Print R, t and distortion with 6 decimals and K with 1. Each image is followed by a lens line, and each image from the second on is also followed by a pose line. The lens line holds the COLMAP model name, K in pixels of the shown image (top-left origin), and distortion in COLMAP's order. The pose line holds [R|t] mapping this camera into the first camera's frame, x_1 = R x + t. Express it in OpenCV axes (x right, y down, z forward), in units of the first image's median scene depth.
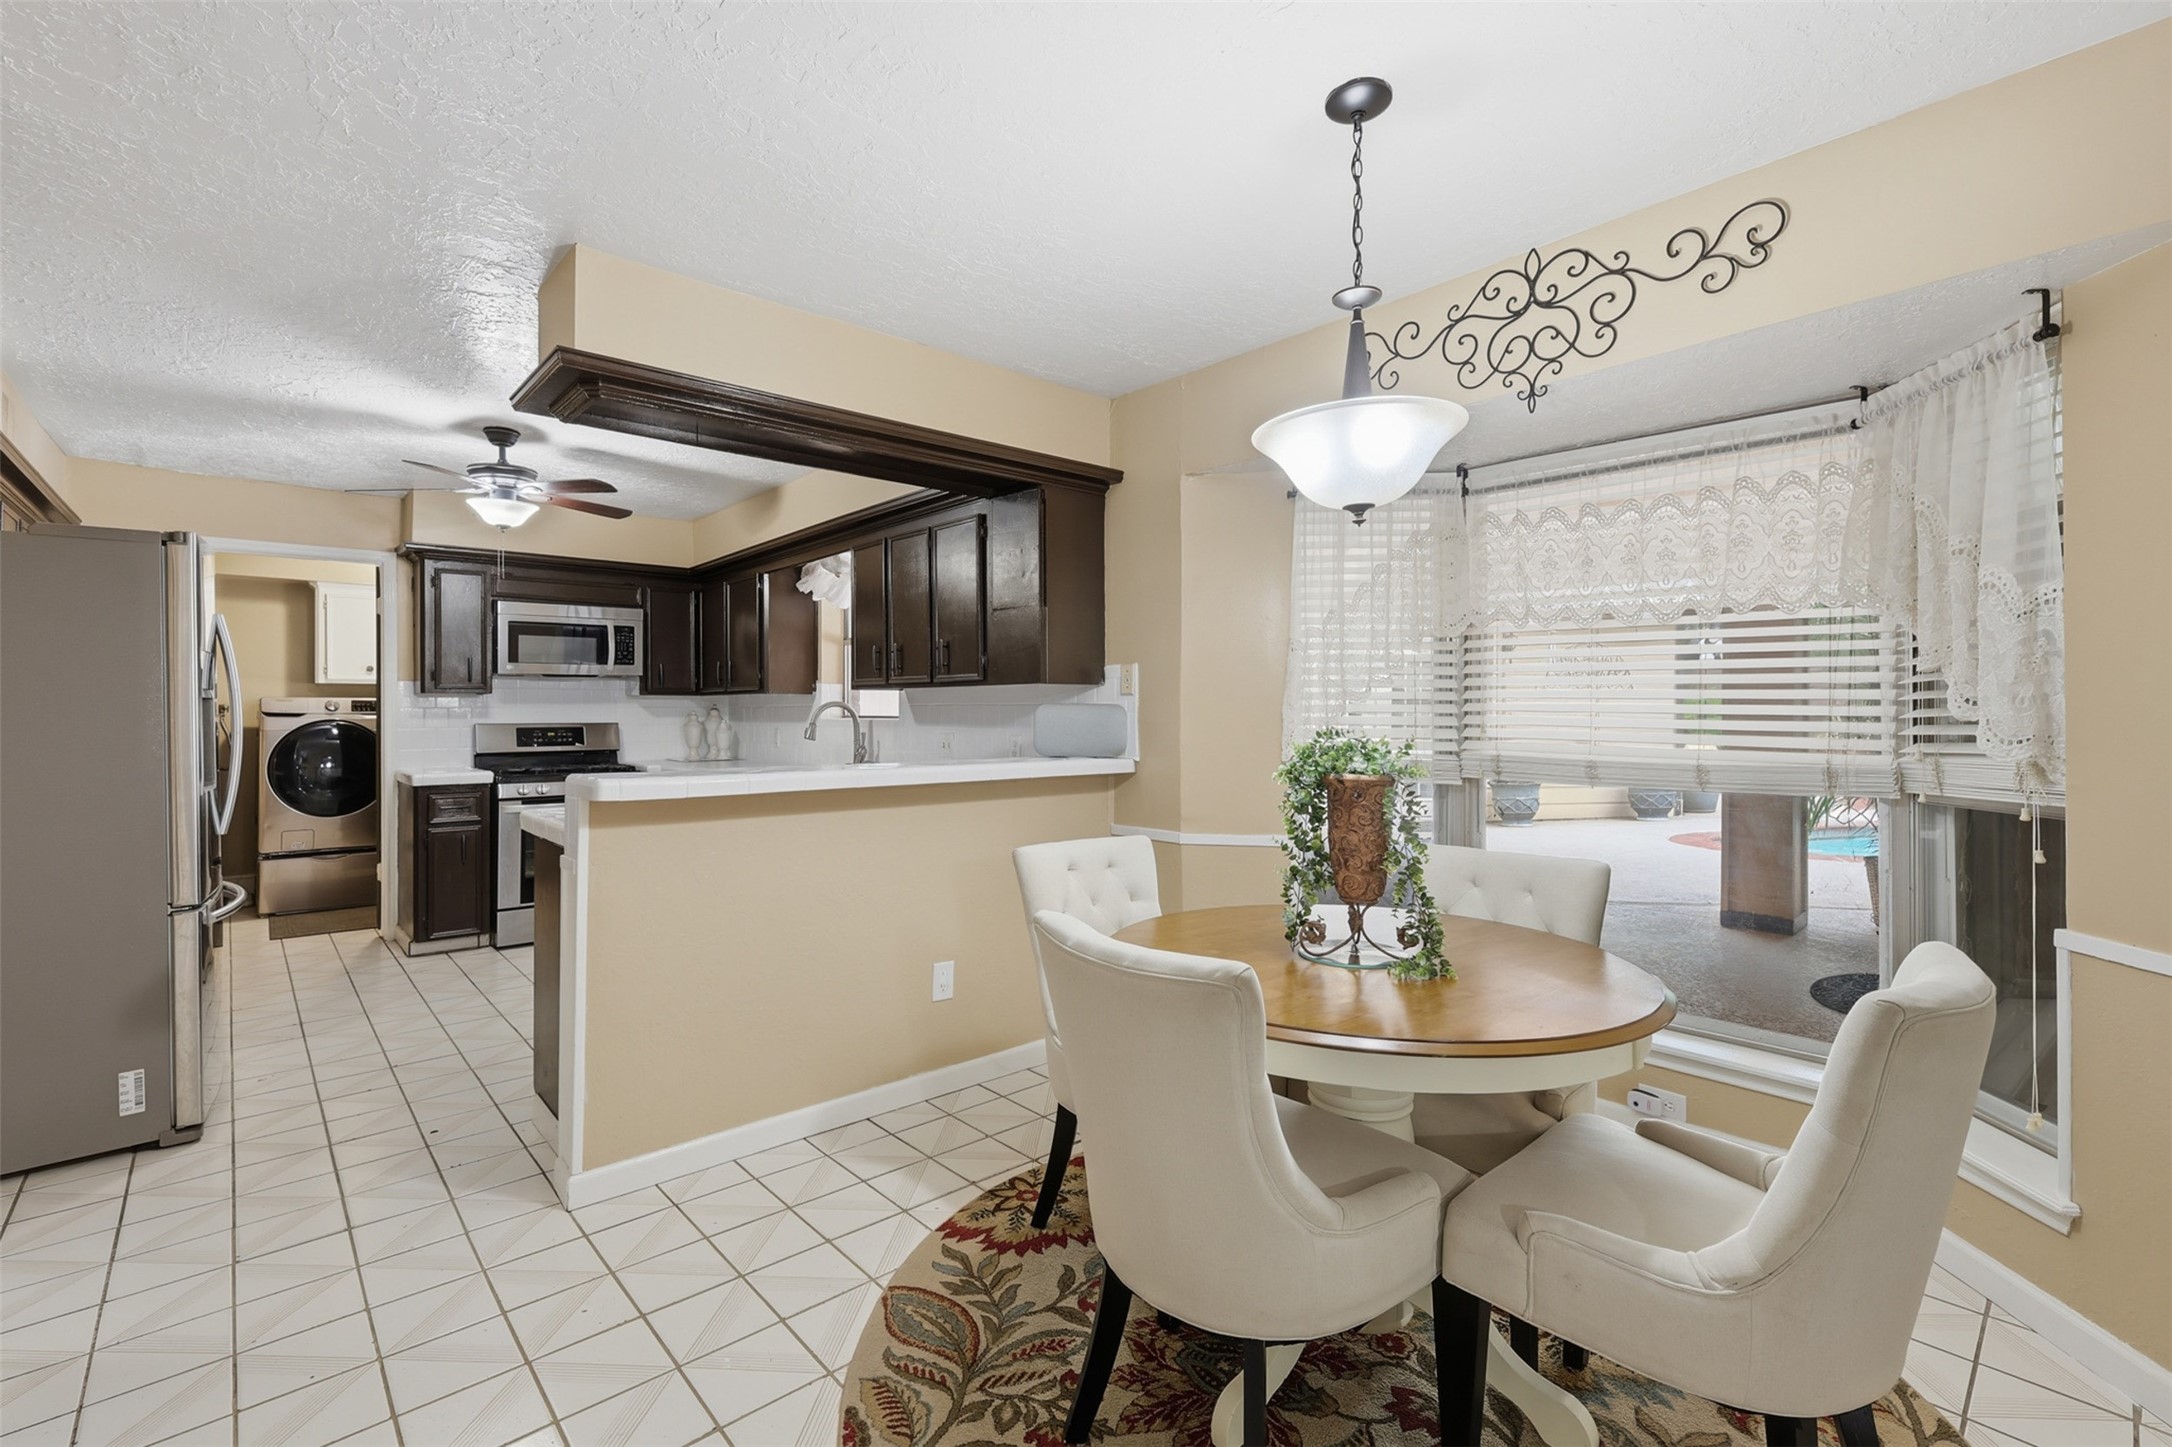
lens RADIAL K [[954.6, 0, 1090.5], [0, 954.6, 717.2], [0, 0, 1]] dist [0.003186, -0.000591]
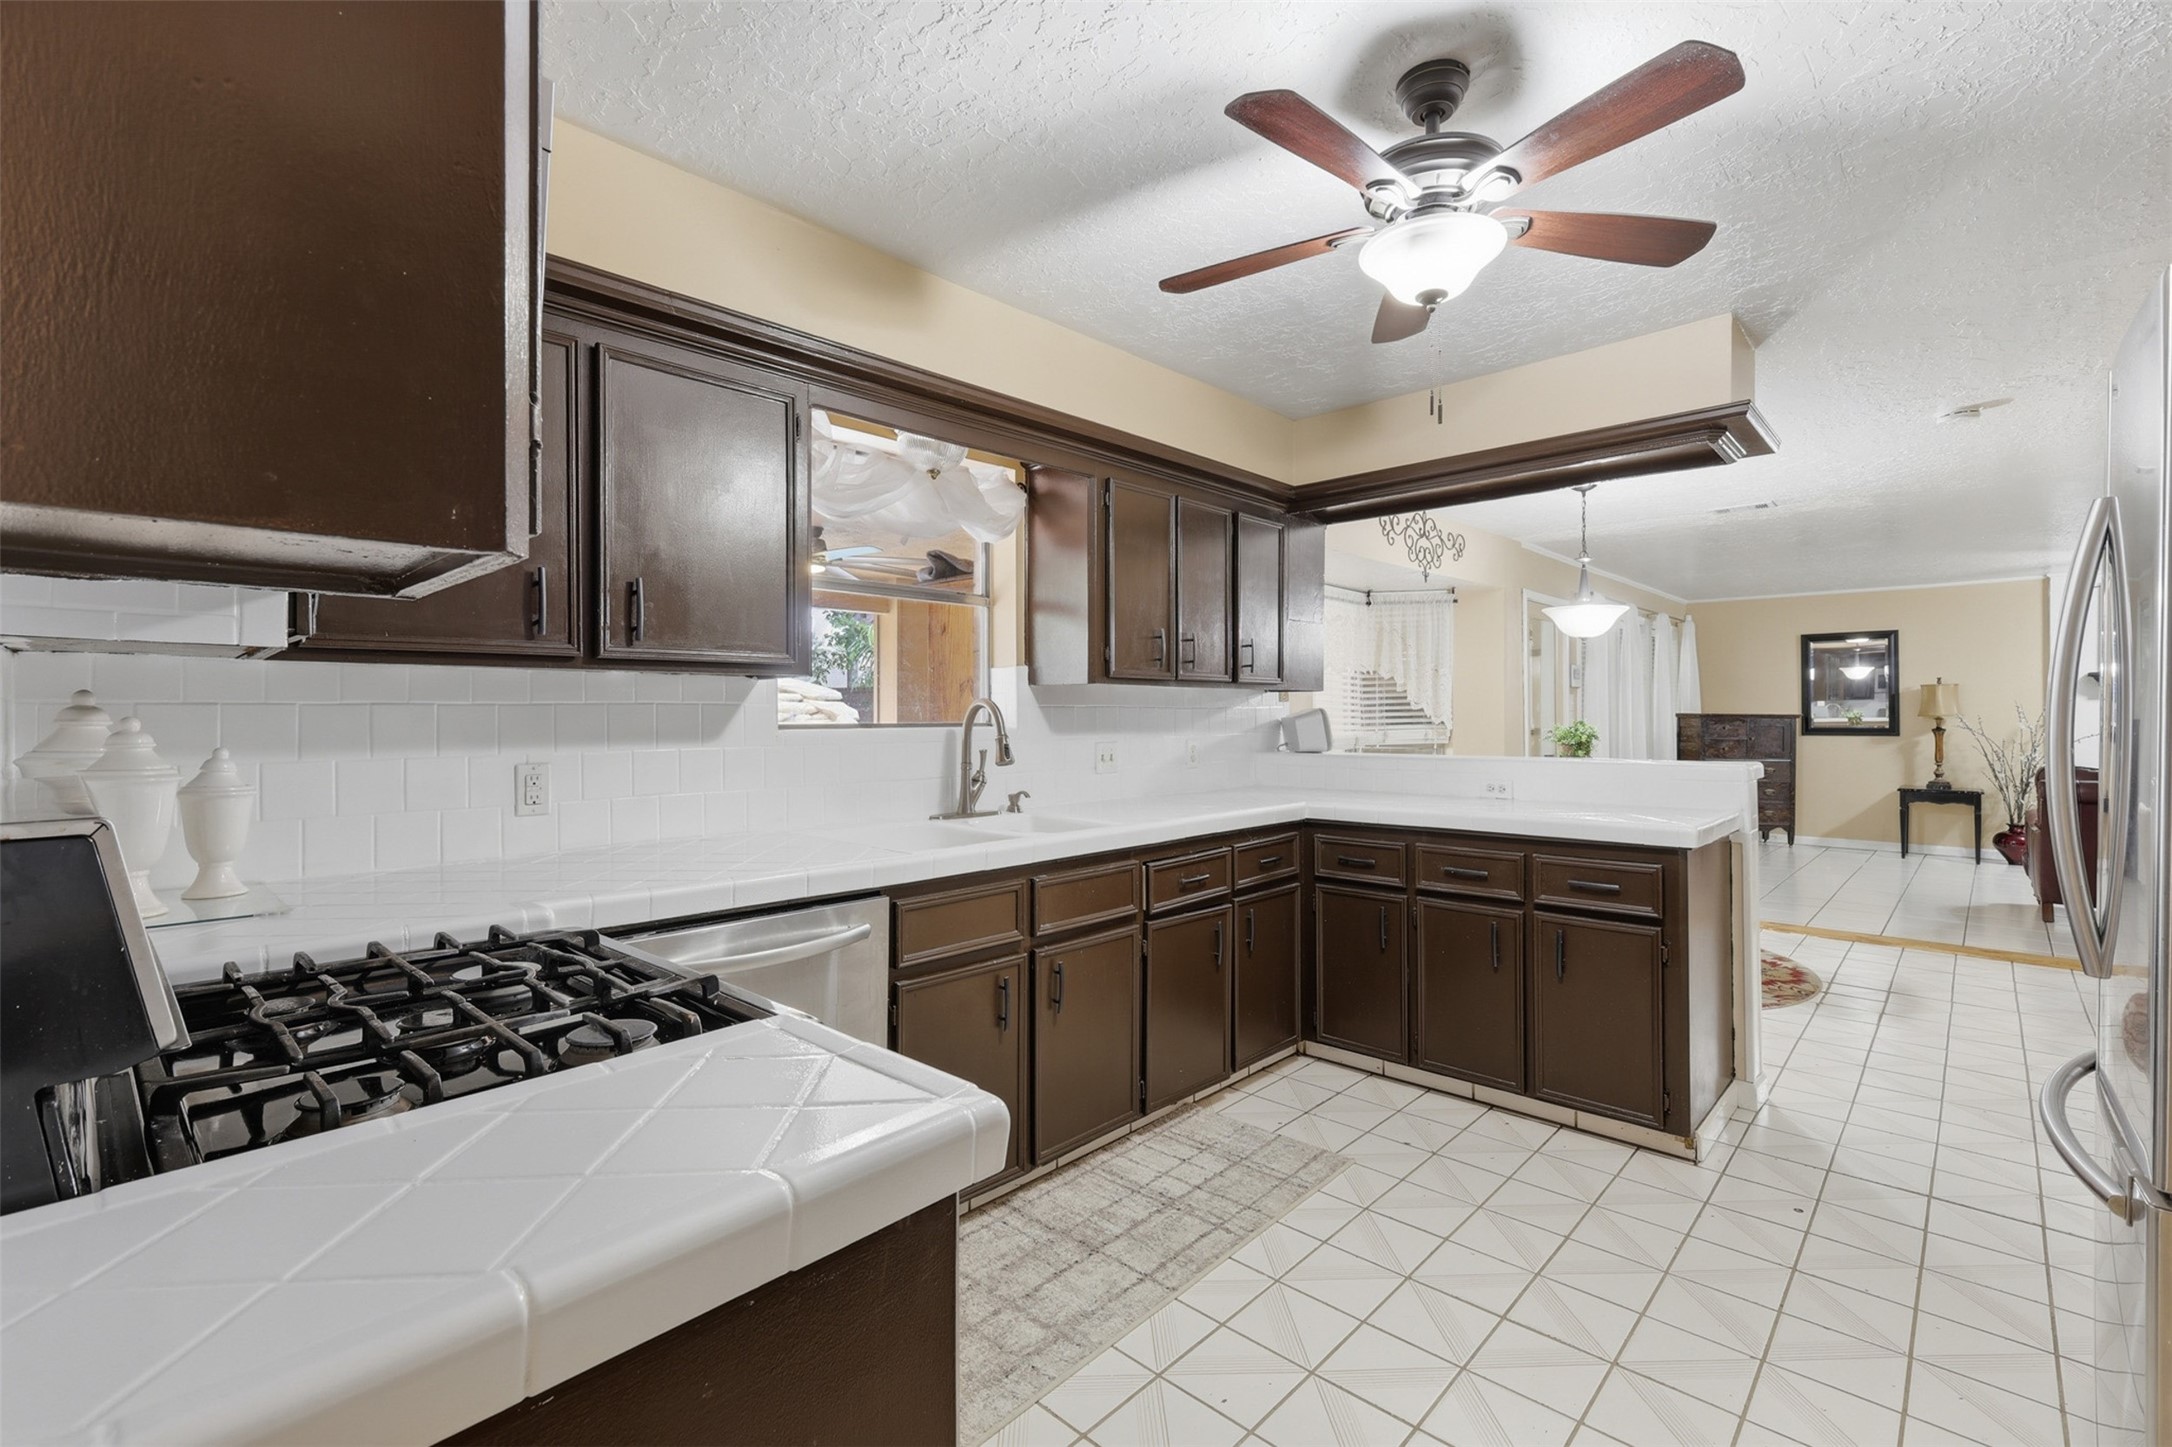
lens RADIAL K [[954.6, 0, 1093.3], [0, 954.6, 711.1], [0, 0, 1]] dist [0.003186, -0.000591]
pose [[-0.086305, 0.004652, 0.996258, -0.699913], [0.005794, 0.999975, -0.004167, -0.005235], [-0.996252, 0.005413, -0.086330, 0.800520]]
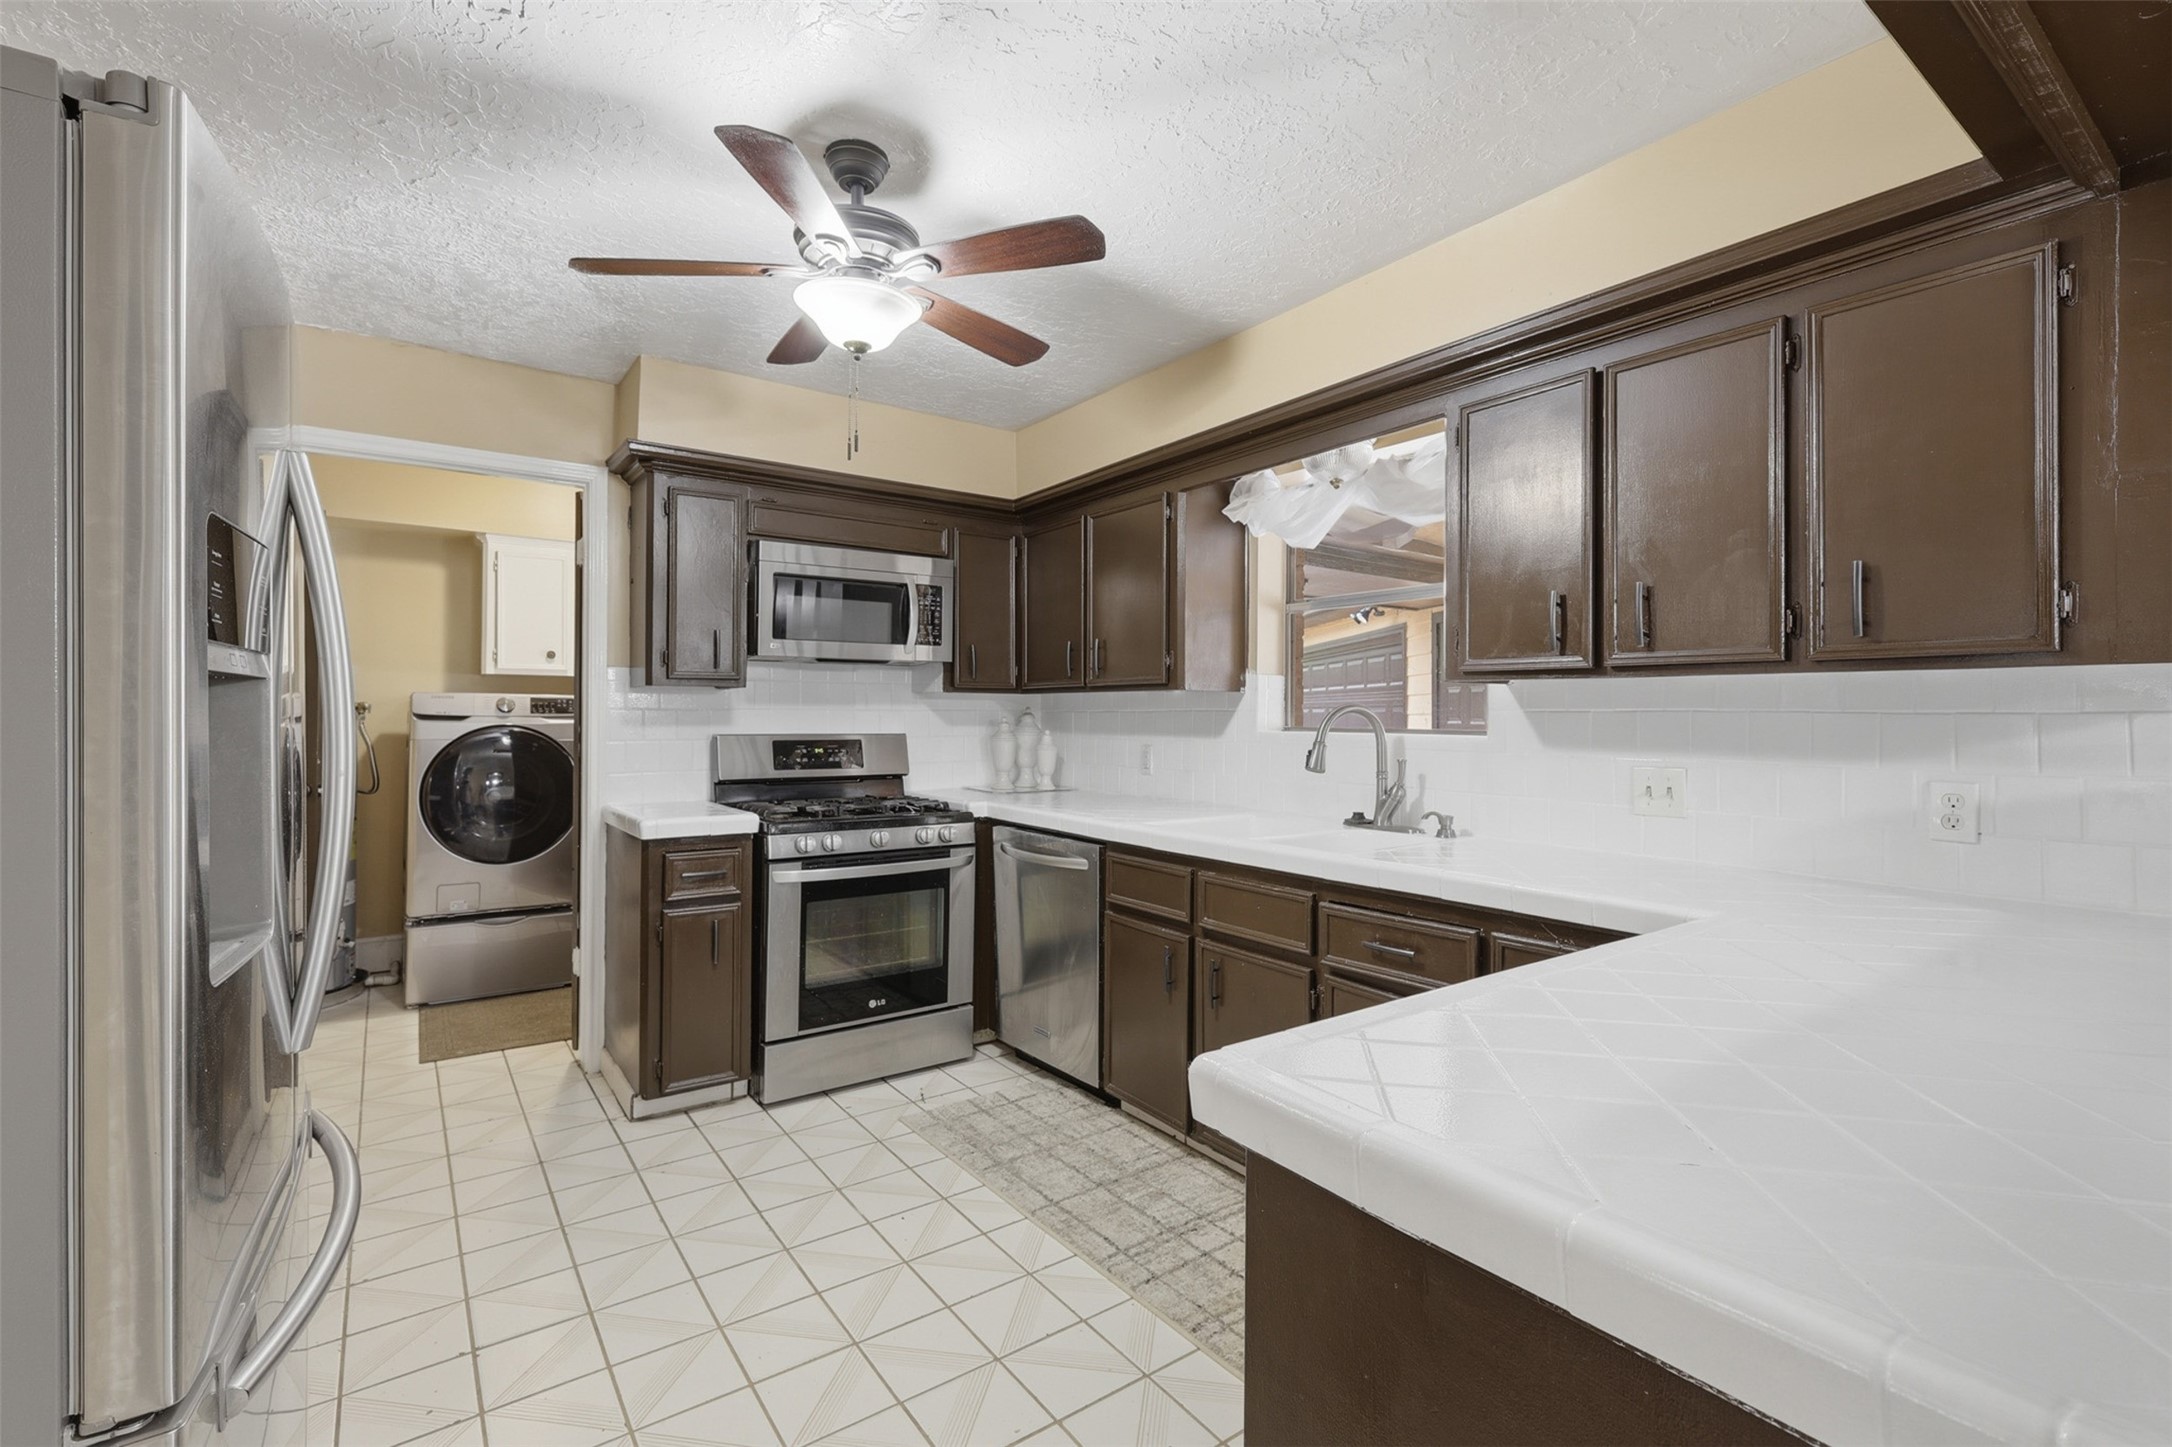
lens RADIAL K [[954.6, 0, 1087.7], [0, 954.6, 720.7], [0, 0, 1]] dist [0.003186, -0.000591]
pose [[0.994720, 0.009034, -0.102232, -0.326996], [-0.009257, 0.999956, -0.001707, -0.003677], [0.102212, 0.002644, 0.994759, 0.382022]]
